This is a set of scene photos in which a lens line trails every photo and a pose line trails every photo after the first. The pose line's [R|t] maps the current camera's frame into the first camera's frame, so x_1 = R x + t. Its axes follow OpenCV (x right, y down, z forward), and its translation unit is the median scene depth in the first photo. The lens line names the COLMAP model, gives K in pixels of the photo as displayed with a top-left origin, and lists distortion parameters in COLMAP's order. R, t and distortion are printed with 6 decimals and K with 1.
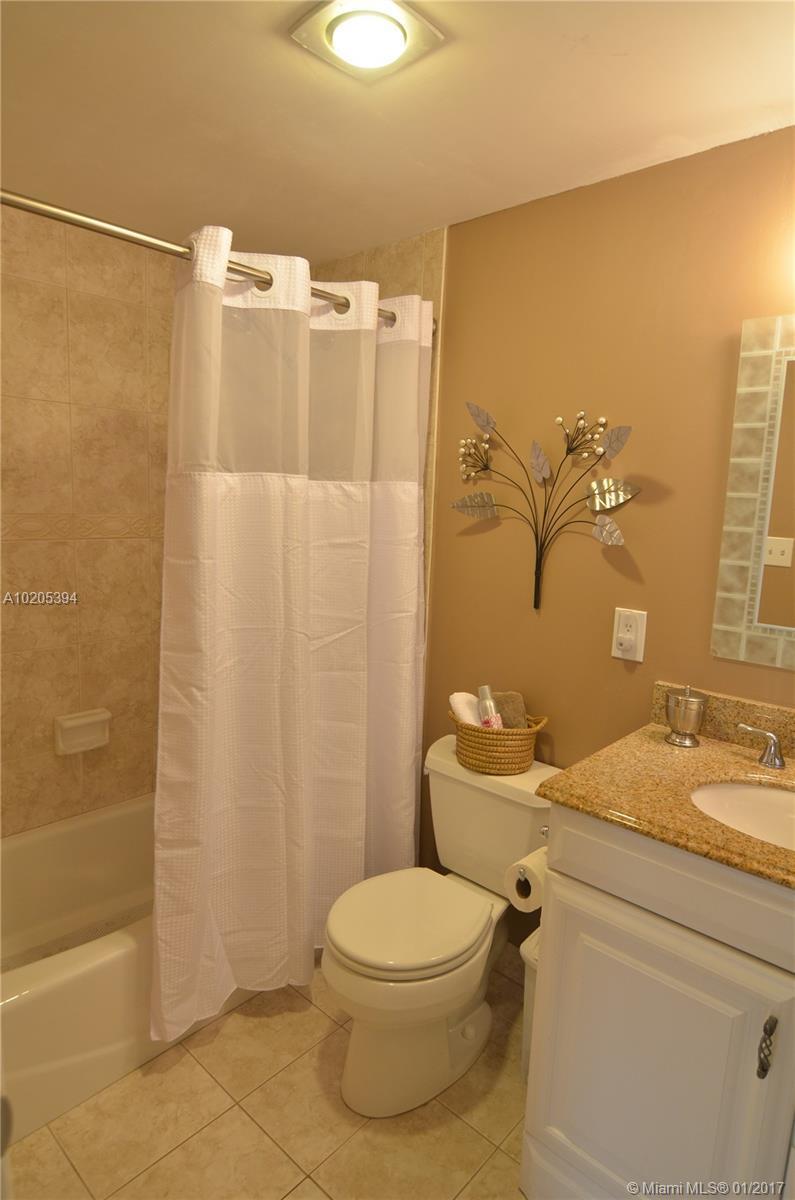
lens RADIAL K [[683.6, 0, 395.1], [0, 683.6, 601.1], [0, 0, 1]] dist [-0.005802, -0.010896]
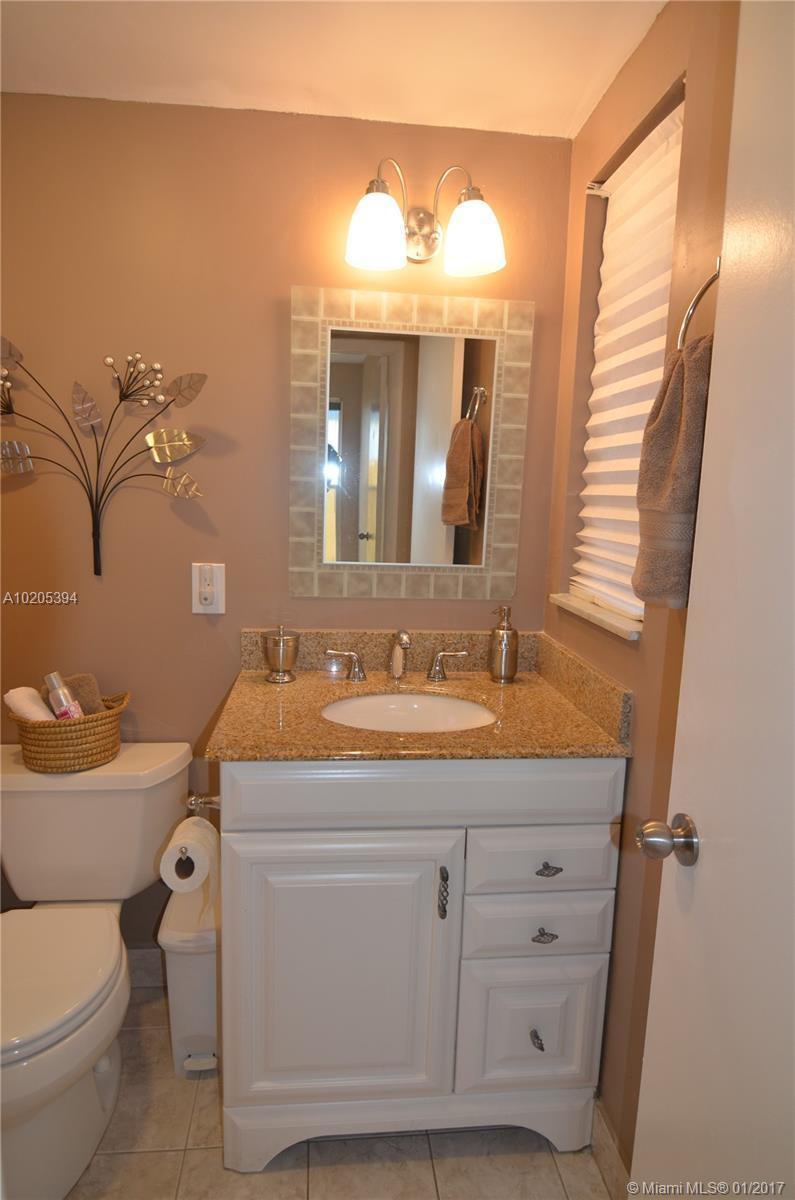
lens RADIAL K [[683.6, 0, 394.7], [0, 683.6, 600.9], [0, 0, 1]] dist [-0.005802, -0.010896]
pose [[0.661475, -0.136759, 0.737392, -0.229714], [0.108194, 0.990349, 0.086618, 0.010291], [-0.742121, 0.022486, 0.669888, 0.140084]]
